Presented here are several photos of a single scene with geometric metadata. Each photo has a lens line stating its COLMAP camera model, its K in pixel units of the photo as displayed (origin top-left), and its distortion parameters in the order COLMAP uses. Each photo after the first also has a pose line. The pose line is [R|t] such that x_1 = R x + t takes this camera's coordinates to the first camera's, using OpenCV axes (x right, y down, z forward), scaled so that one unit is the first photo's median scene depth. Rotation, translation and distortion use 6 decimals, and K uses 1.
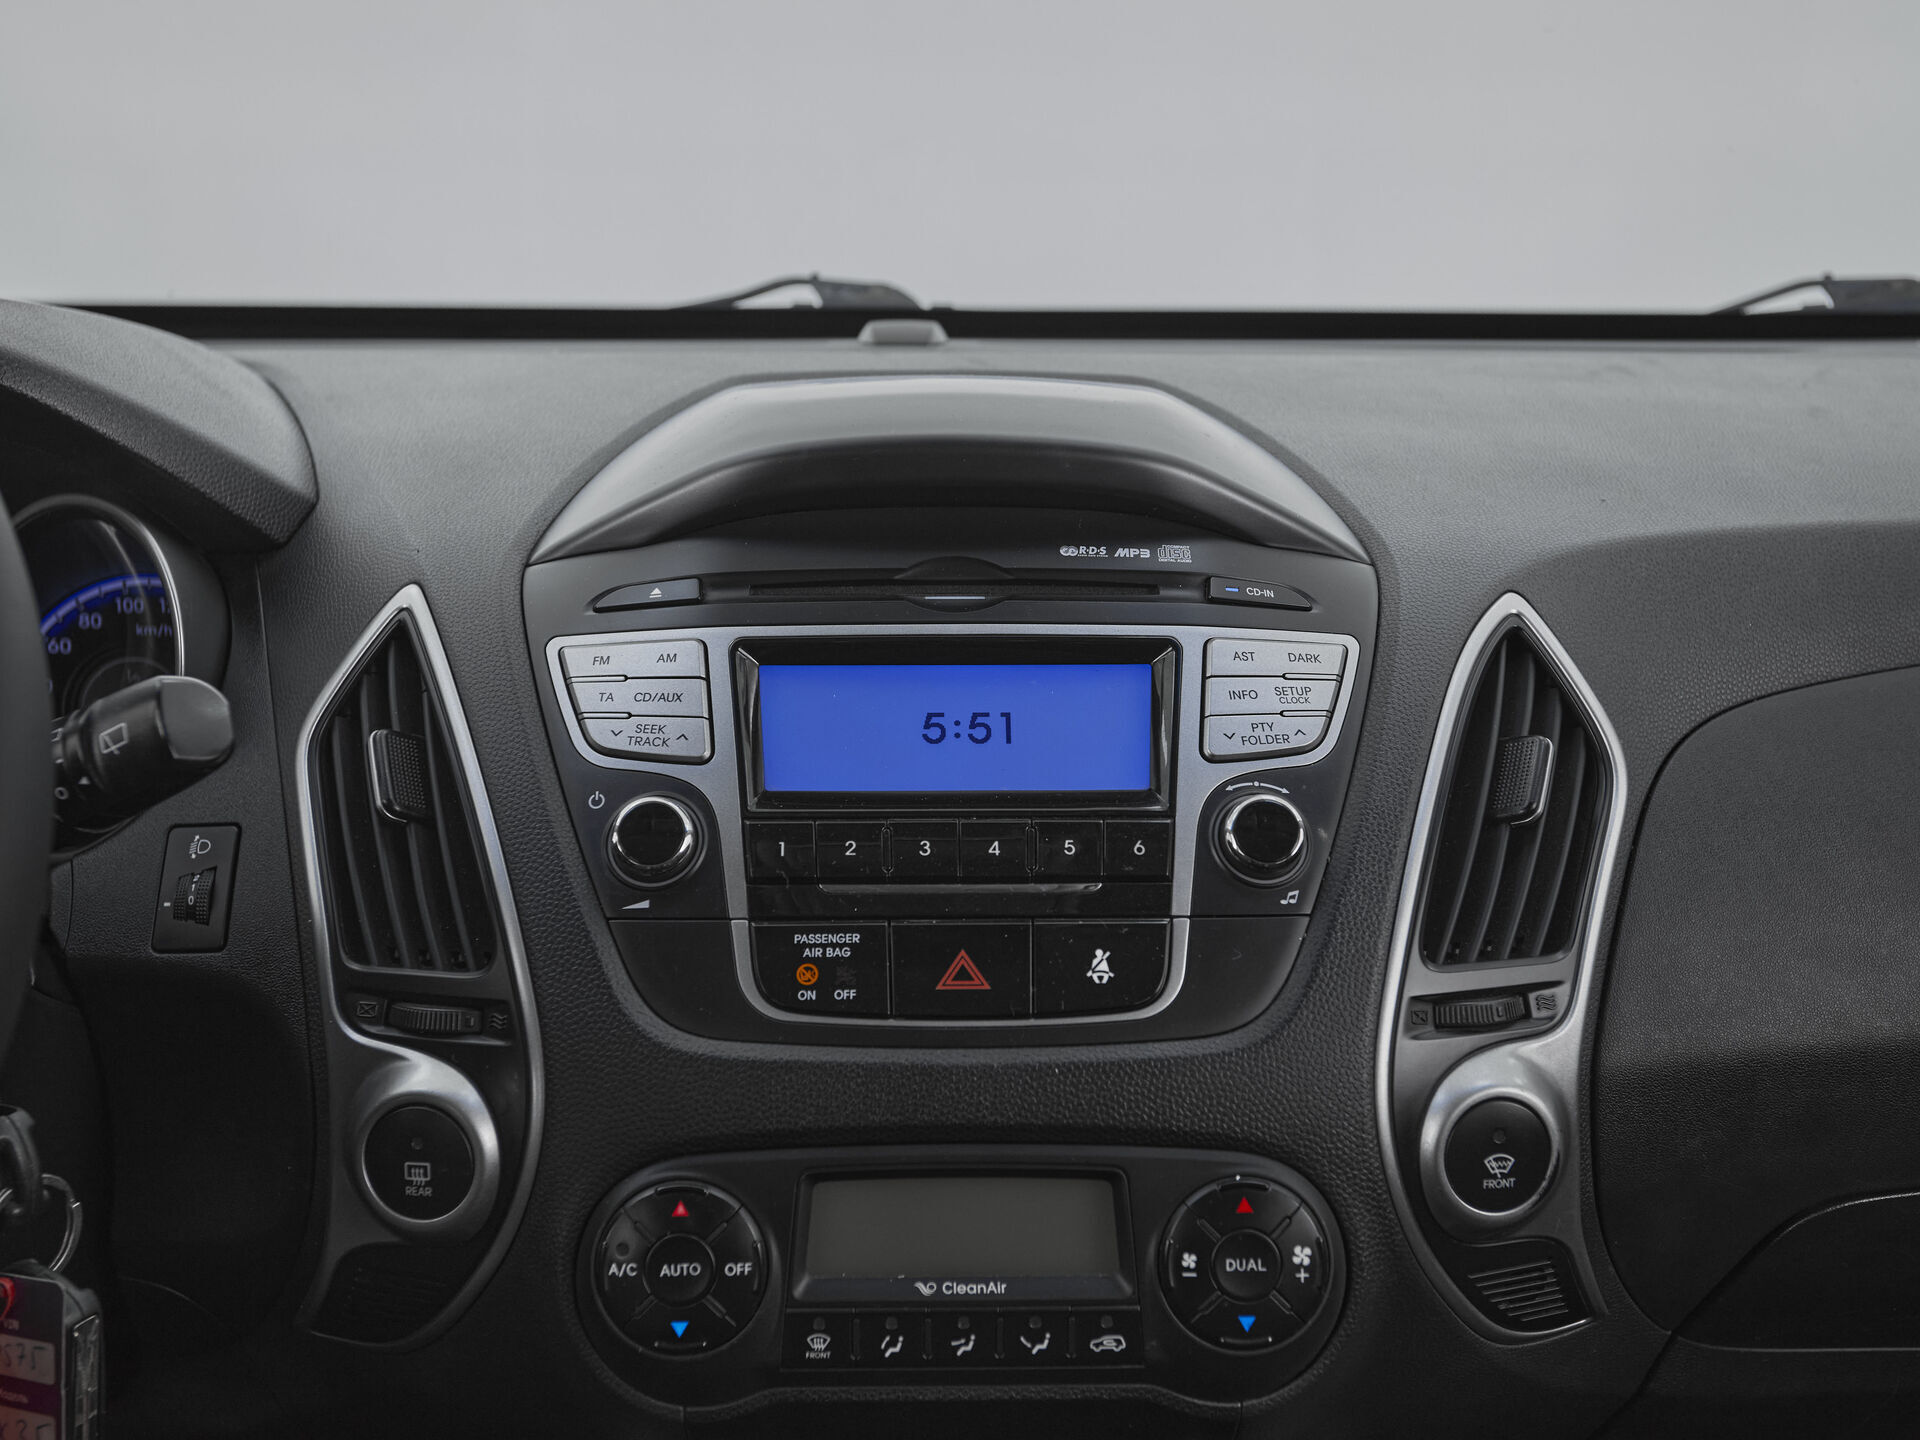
lens RADIAL K [[1989.1, 0, 919.4], [0, 1989.1, 751.3], [0, 0, 1]] dist [0.016622, 0.034852]
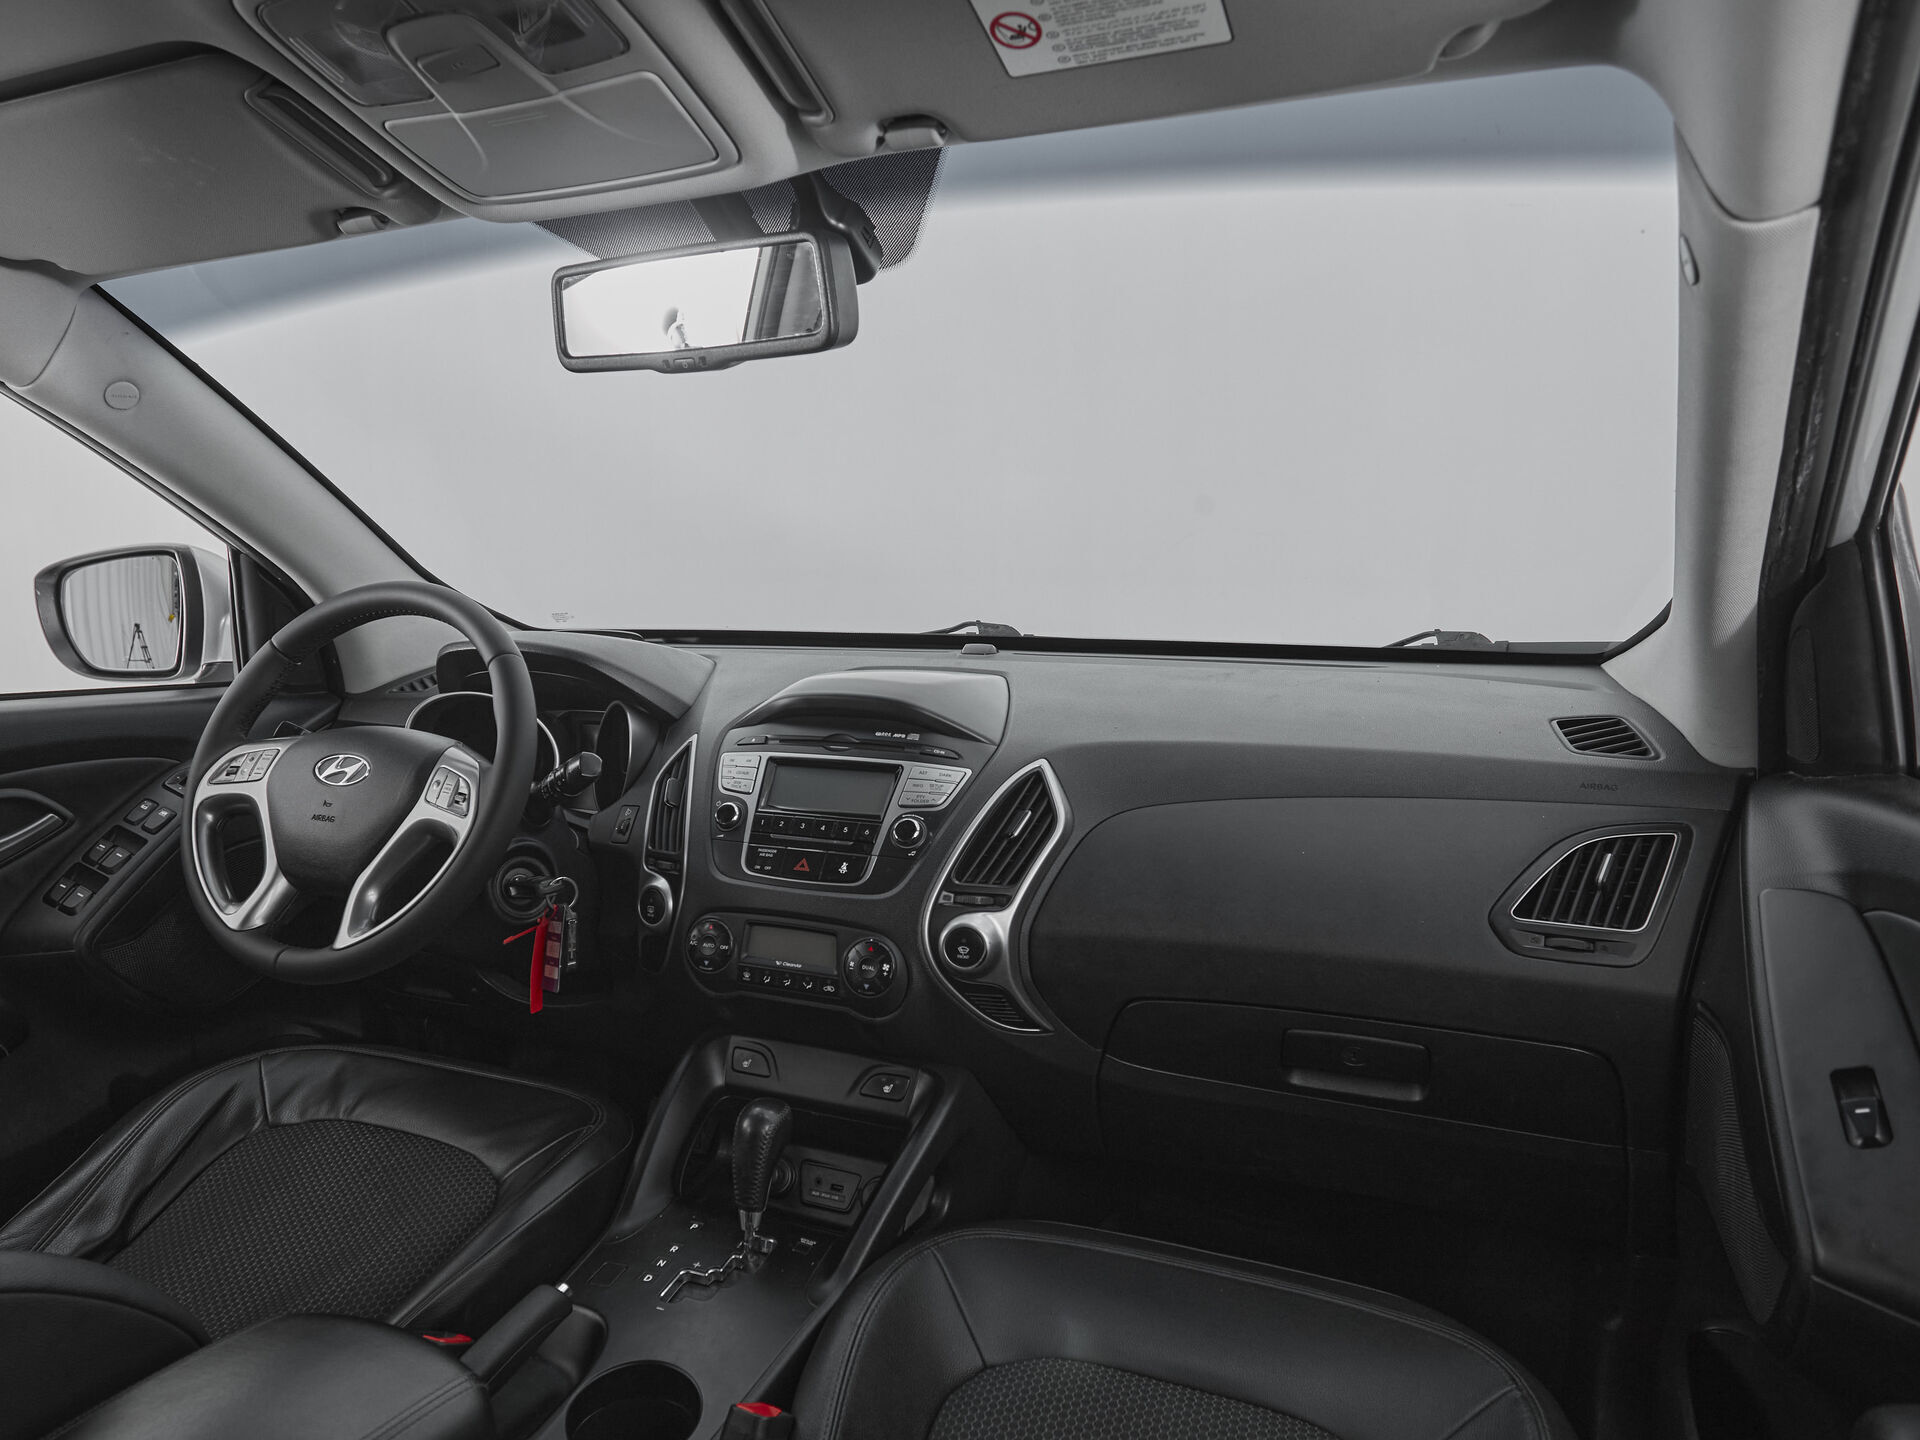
lens RADIAL K [[1198.5, 0, 845.4], [0, 1198.5, 822.7], [0, 0, 1]] dist [0.000533, 0.000701]
pose [[0.903391, 0.083821, -0.420545, 0.854345], [-0.098987, 0.994986, -0.014322, 0.064685], [0.417236, 0.054567, 0.907159, -0.666556]]
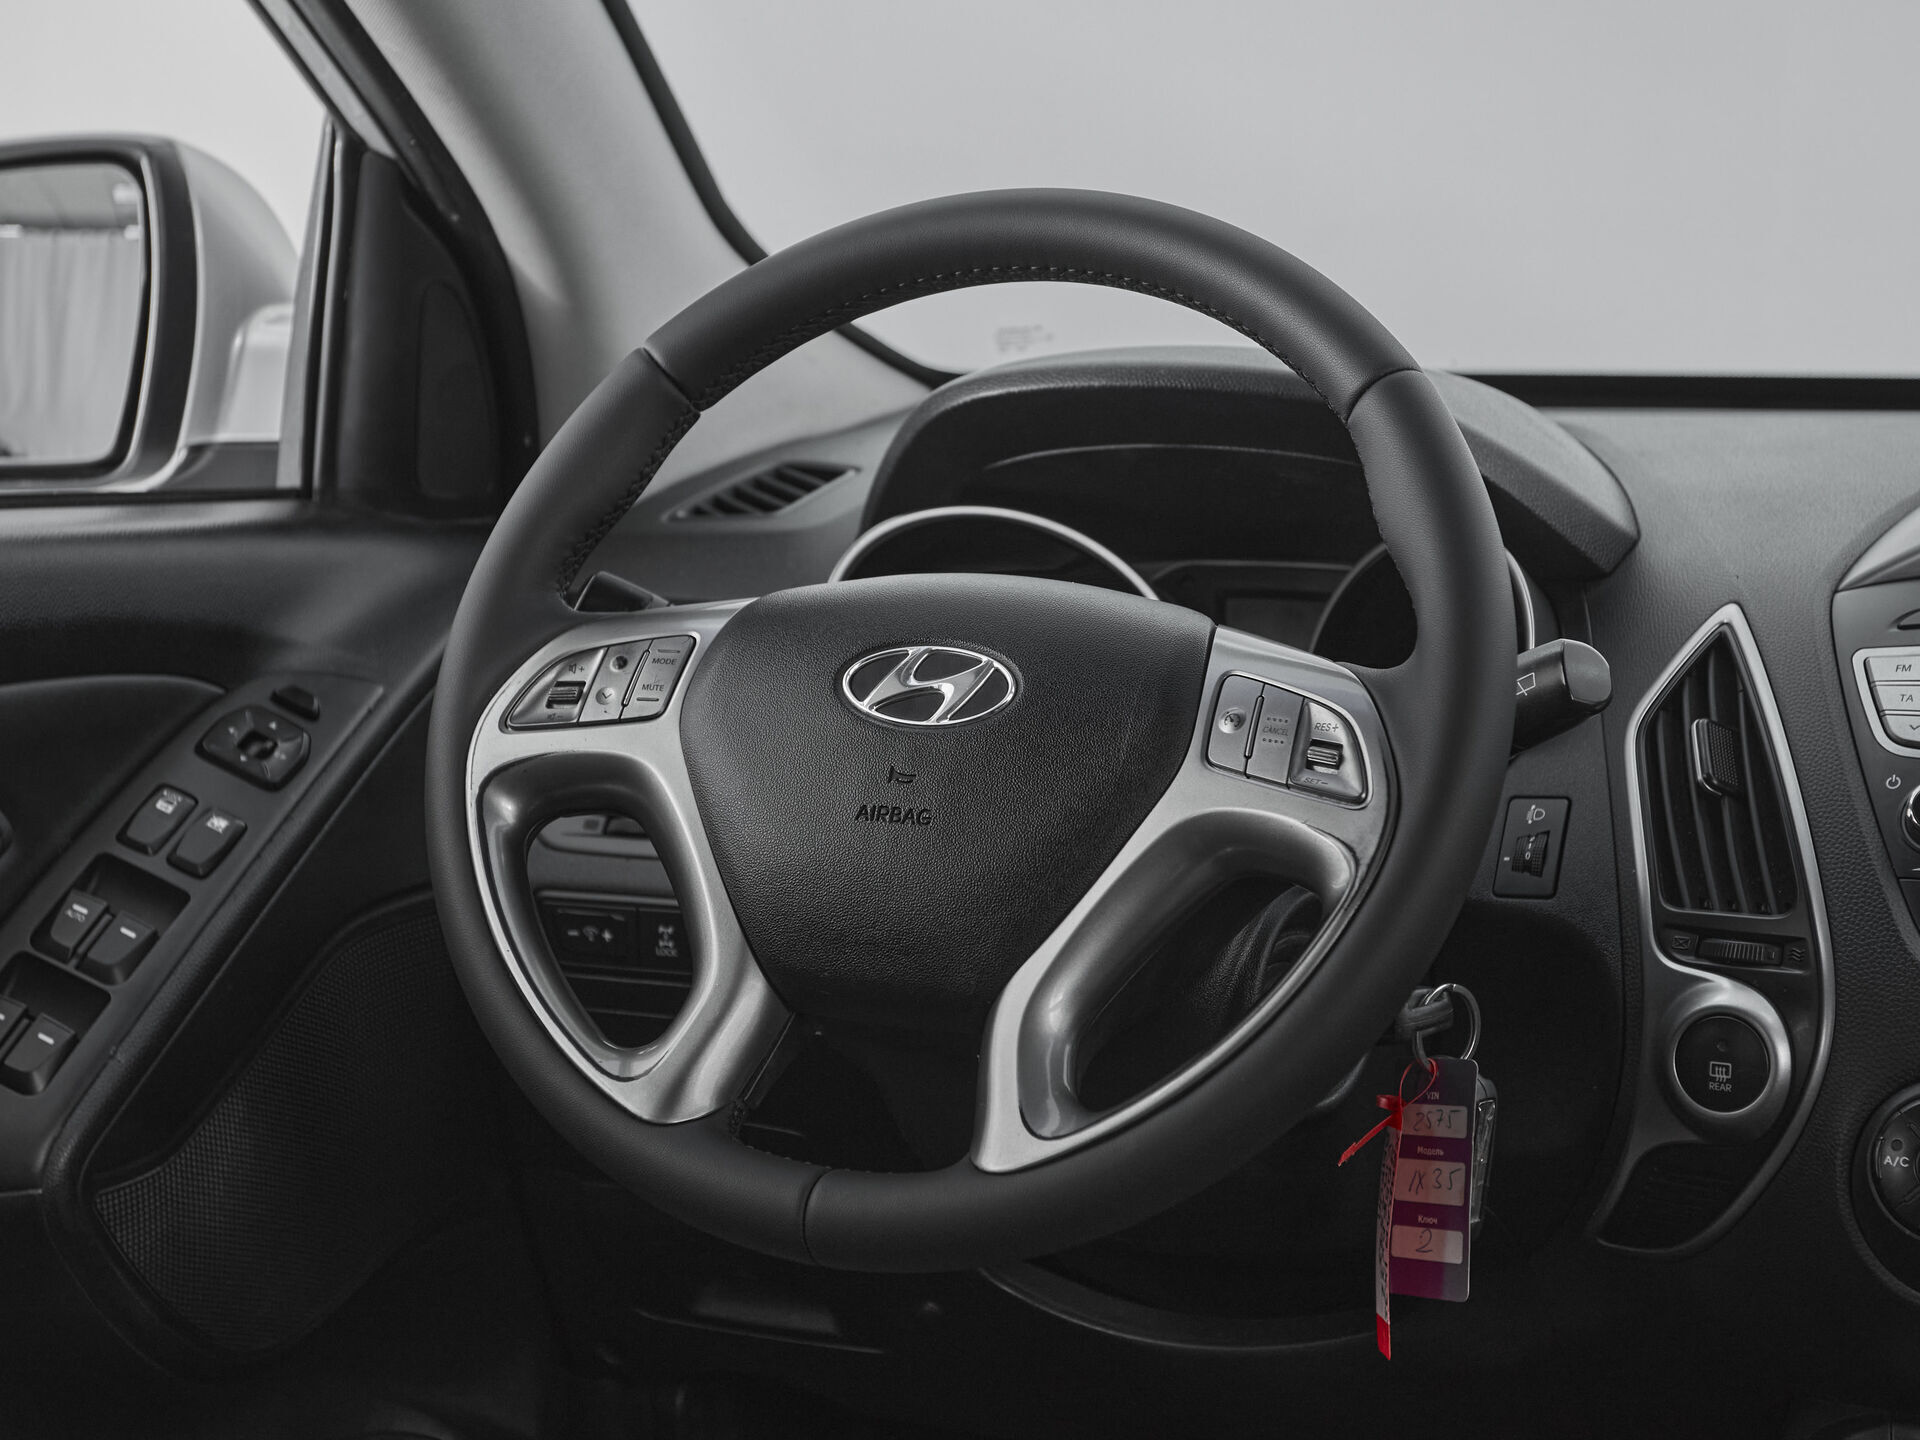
lens RADIAL K [[2937.4, 0, 942.6], [0, 2937.4, 685.9], [0, 0, 1]] dist [0.024753, 0.058887]
pose [[0.903366, 0.049002, -0.426061, 0.070058], [-0.099368, 0.990332, -0.096789, 0.198384], [0.417199, 0.129773, 0.899502, -0.821442]]
